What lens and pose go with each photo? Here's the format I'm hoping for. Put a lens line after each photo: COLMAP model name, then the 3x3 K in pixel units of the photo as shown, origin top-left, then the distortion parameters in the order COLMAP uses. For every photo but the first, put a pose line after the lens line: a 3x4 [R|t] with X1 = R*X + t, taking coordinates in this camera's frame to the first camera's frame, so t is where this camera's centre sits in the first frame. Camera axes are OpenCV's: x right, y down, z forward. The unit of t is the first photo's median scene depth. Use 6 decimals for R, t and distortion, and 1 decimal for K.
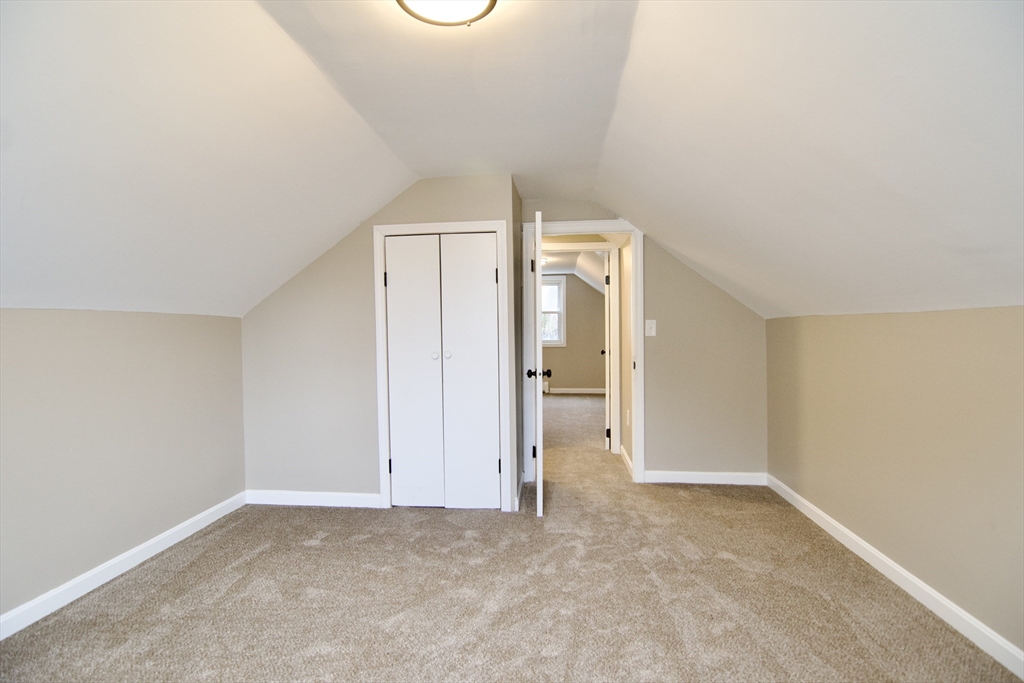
lens RADIAL K [[494.8, 0, 511.0], [0, 494.8, 338.3], [0, 0, 1]] dist [-0.000927, -0.012481]
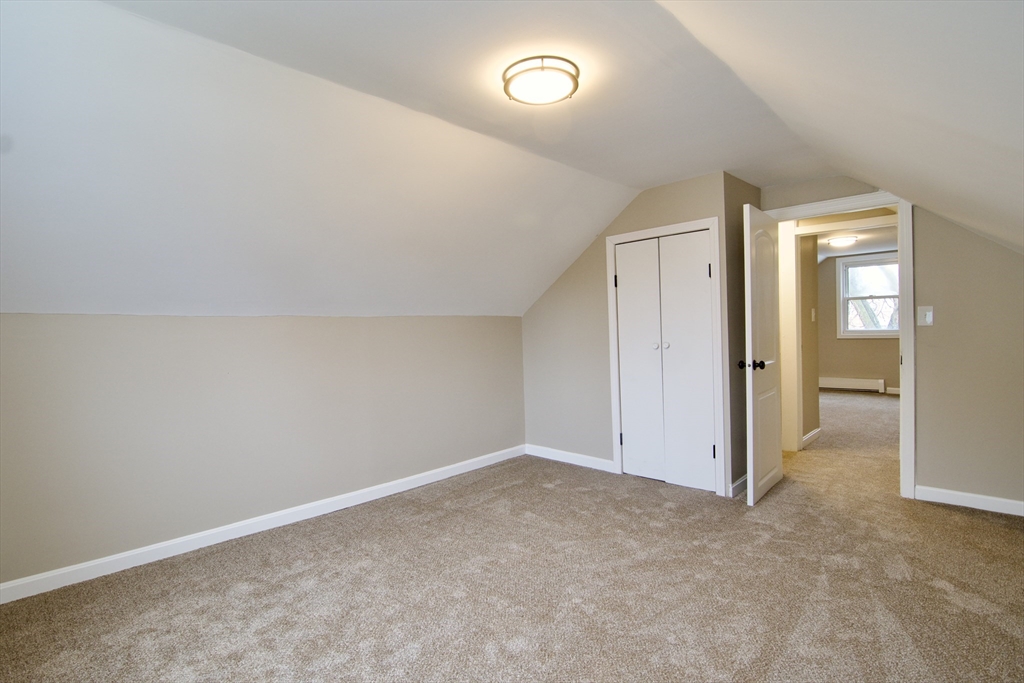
lens RADIAL K [[463.0, 0, 512.0], [0, 463.0, 341.5], [0, 0, 1]] dist [-0.000987, -0.010586]
pose [[0.803885, 0.005399, -0.594760, 0.227957], [0.009341, 0.999721, 0.021701, -0.001847], [0.594712, -0.023001, 0.803610, -0.045260]]
